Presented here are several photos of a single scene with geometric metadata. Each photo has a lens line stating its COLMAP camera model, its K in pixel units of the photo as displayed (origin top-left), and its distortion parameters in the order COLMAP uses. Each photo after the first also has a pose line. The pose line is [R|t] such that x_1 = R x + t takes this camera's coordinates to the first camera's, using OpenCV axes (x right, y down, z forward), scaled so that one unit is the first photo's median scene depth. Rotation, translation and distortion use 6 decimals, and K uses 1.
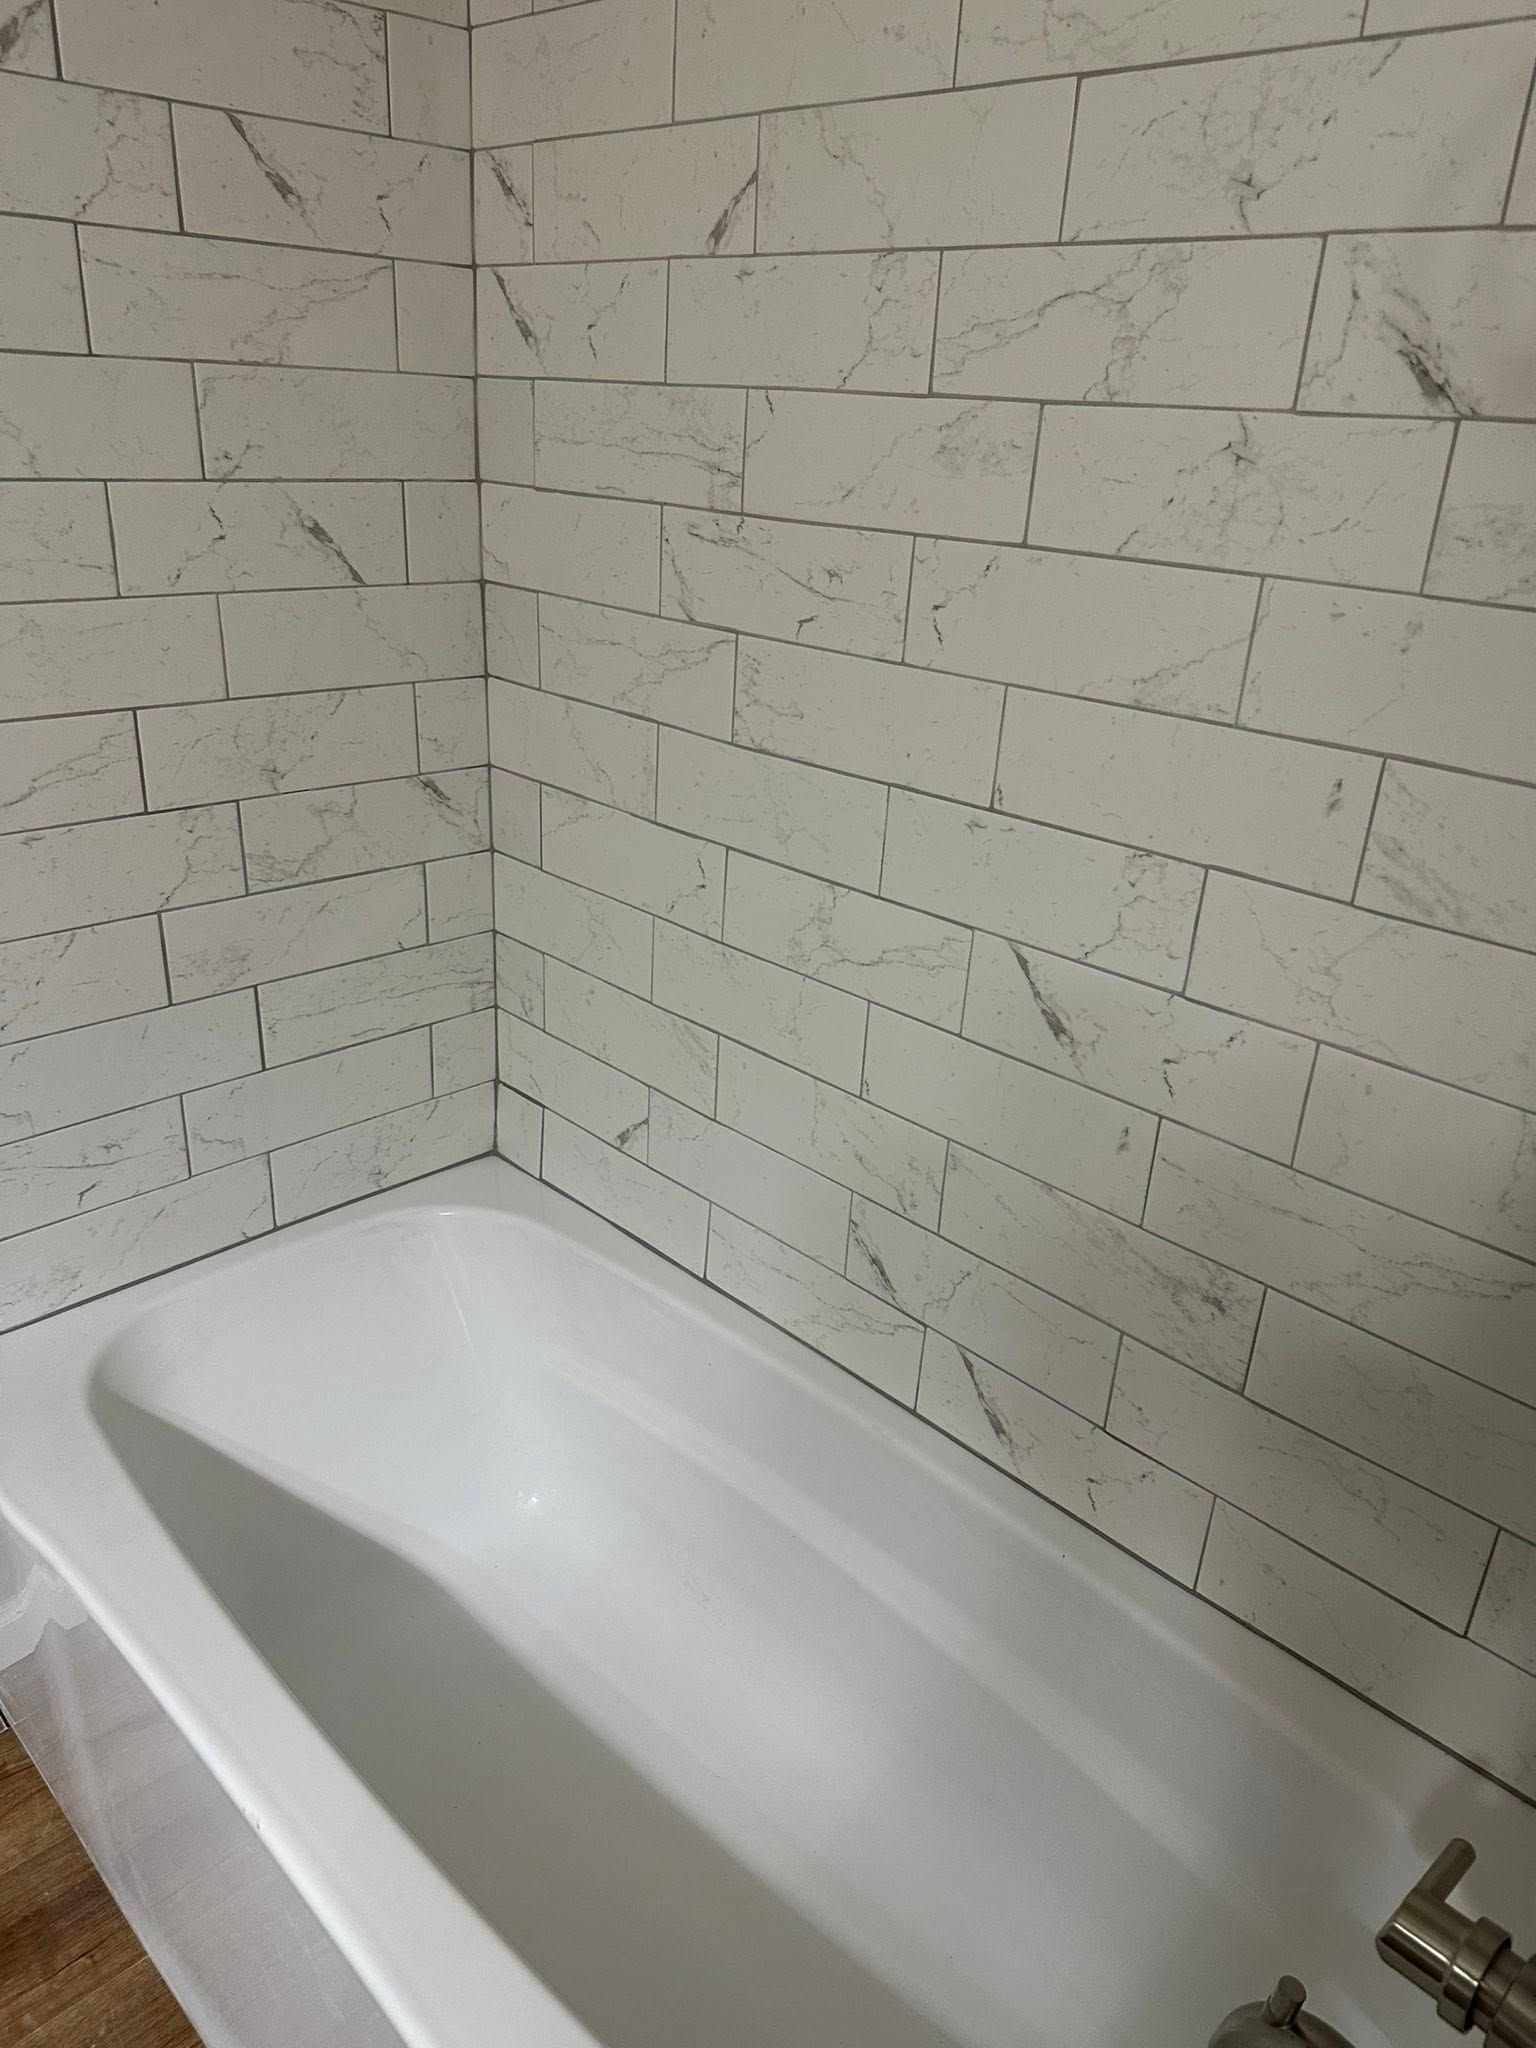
lens RADIAL K [[1446.5, 0, 760.5], [0, 1446.5, 1035.8], [0, 0, 1]] dist [0.013779, -0.029585]
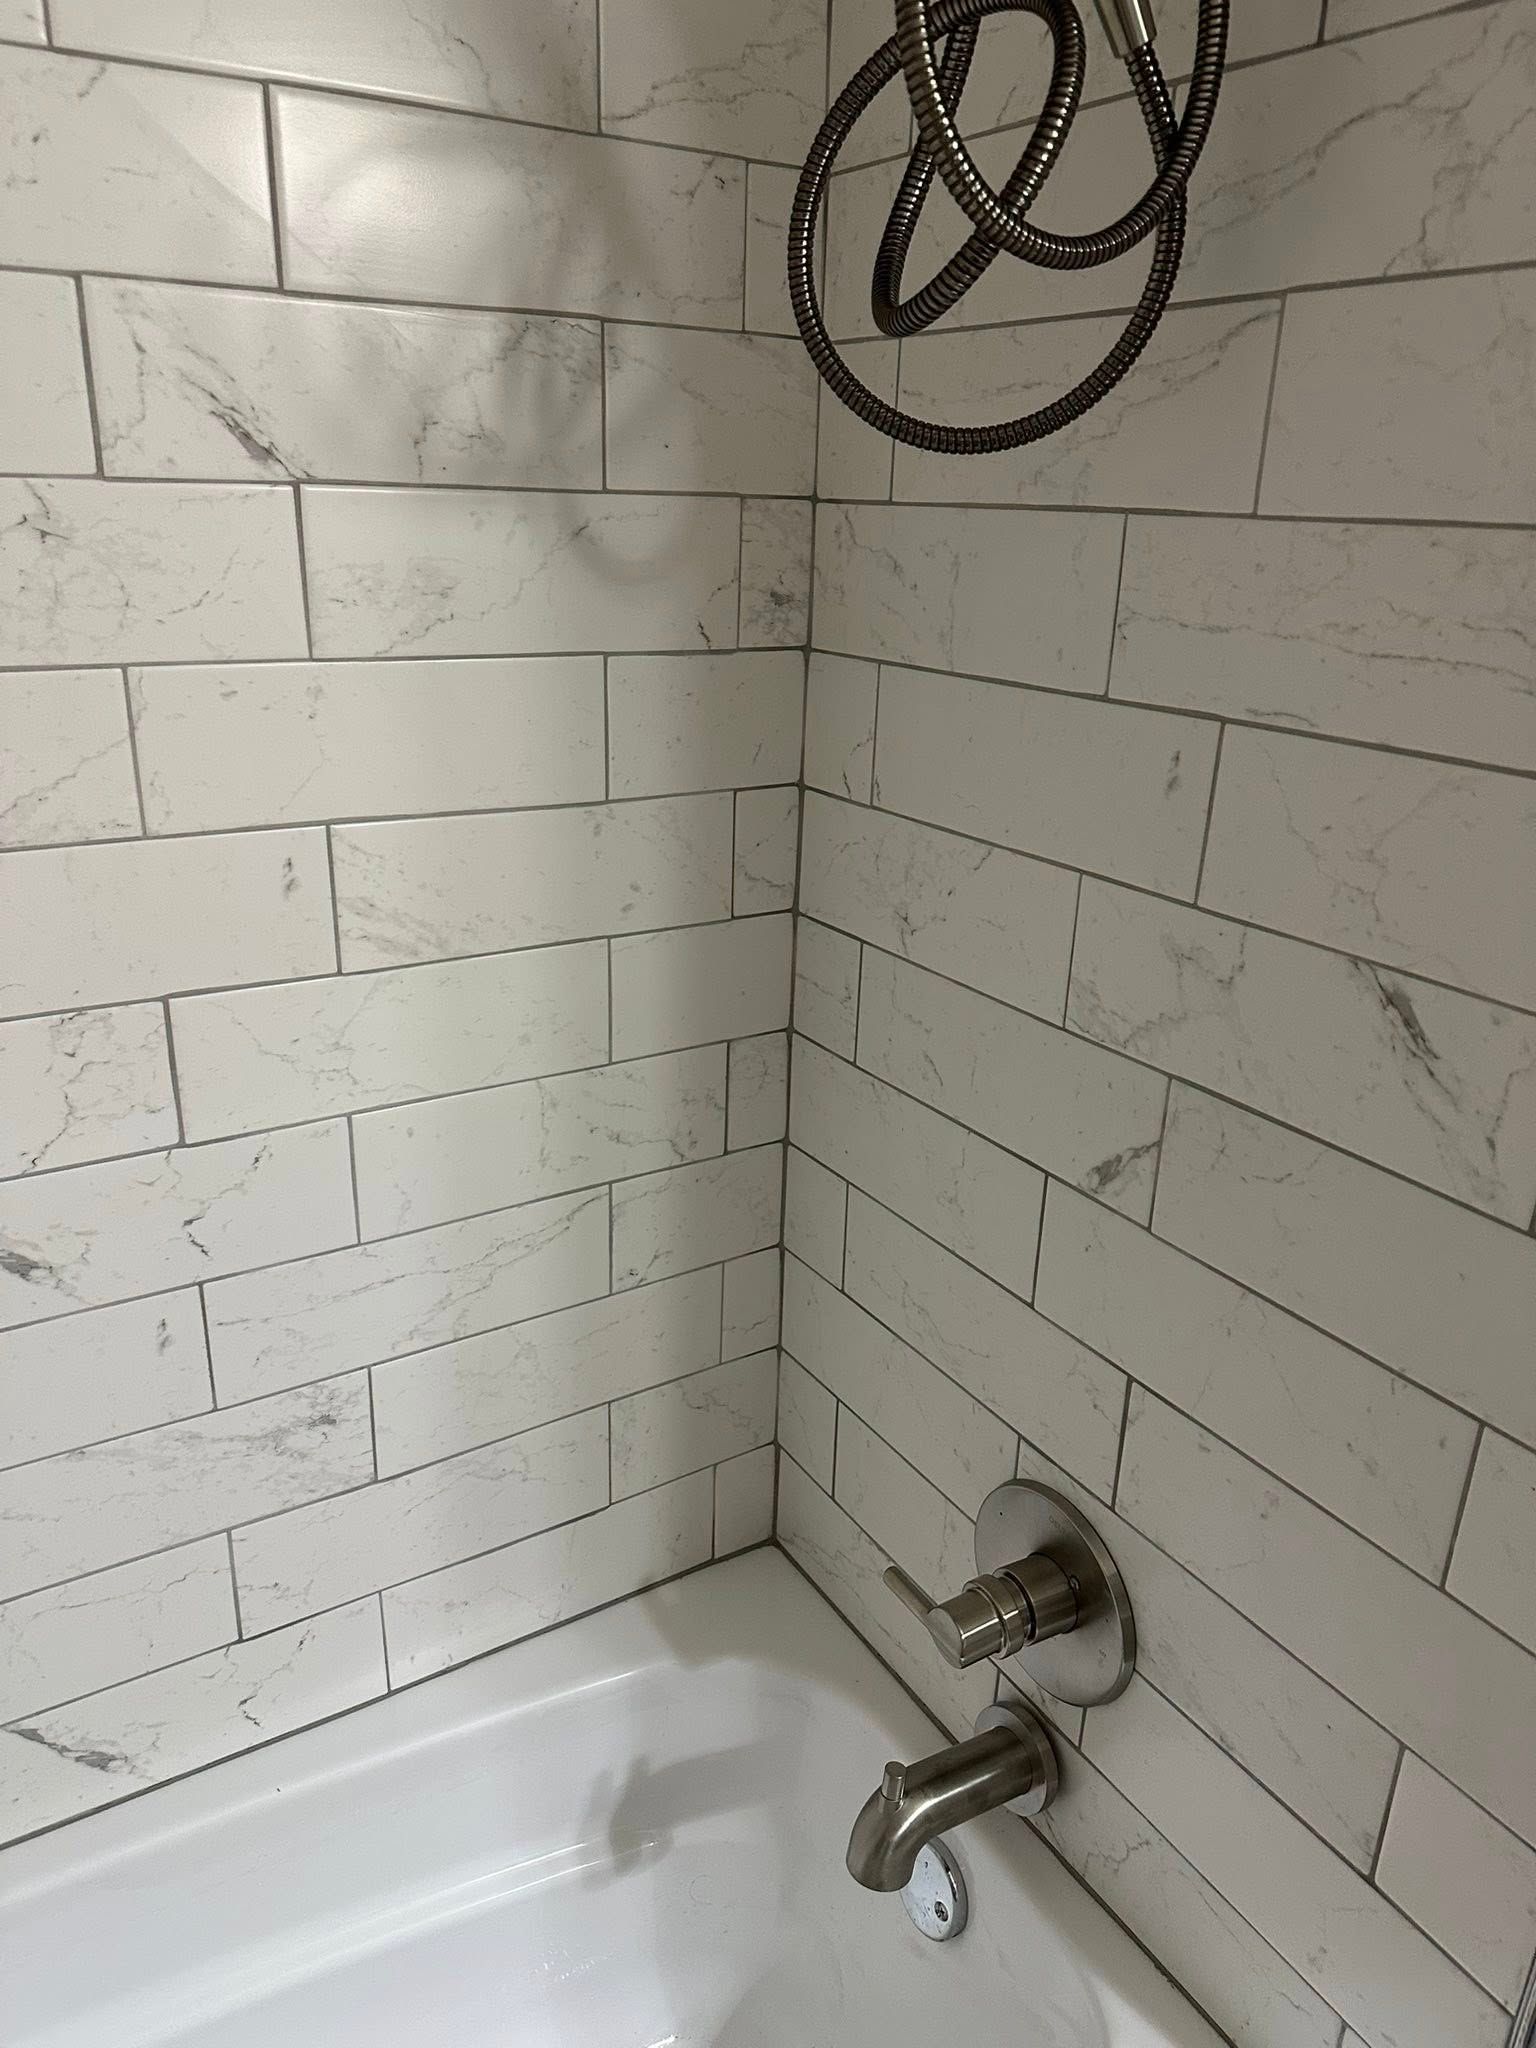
lens RADIAL K [[1446.5, 0, 764.5], [0, 1446.5, 1025.8], [0, 0, 1]] dist [0.013779, -0.029585]
pose [[0.236468, -0.379794, 0.894337, -0.421282], [0.368313, 0.886787, 0.279203, -0.233090], [-0.899127, 0.263373, 0.349580, 0.423900]]
